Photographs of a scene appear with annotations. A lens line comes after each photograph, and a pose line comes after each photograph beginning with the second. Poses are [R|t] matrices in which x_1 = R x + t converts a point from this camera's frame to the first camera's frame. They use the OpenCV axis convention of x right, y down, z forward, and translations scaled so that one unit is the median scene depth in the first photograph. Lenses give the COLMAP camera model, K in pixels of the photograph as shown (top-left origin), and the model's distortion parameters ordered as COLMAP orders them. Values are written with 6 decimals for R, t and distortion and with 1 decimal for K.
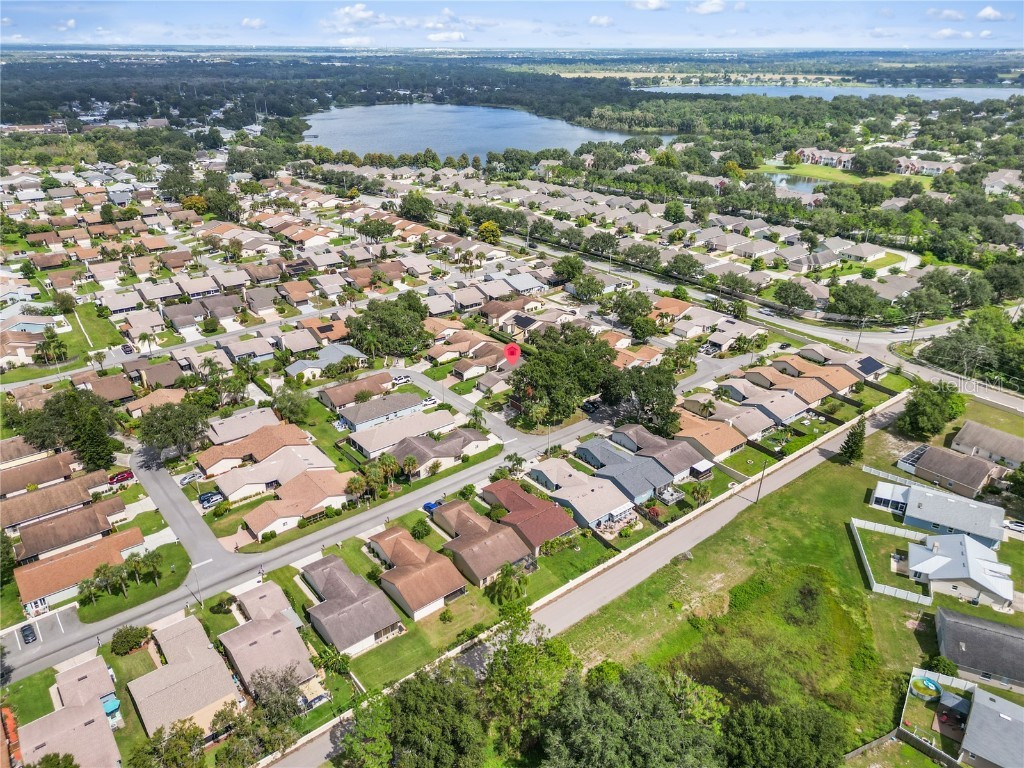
lens RADIAL K [[713.2, 0, 512.0], [0, 713.2, 383.0], [0, 0, 1]] dist [0.032195, -0.032753]
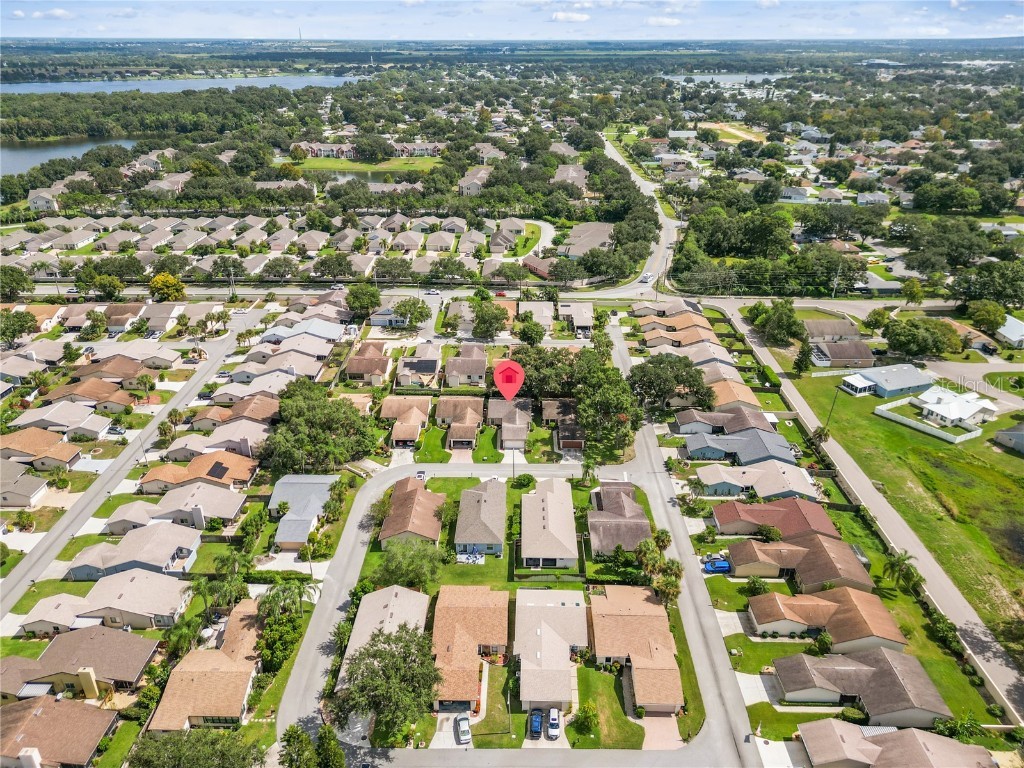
lens RADIAL K [[713.2, 0, 512.0], [0, 713.2, 384.8], [0, 0, 1]] dist [0.032195, -0.032753]
pose [[0.635080, -0.334367, 0.696327, -0.222066], [0.325047, 0.933440, 0.151769, -0.068783], [-0.700726, 0.129953, 0.701495, 0.137458]]
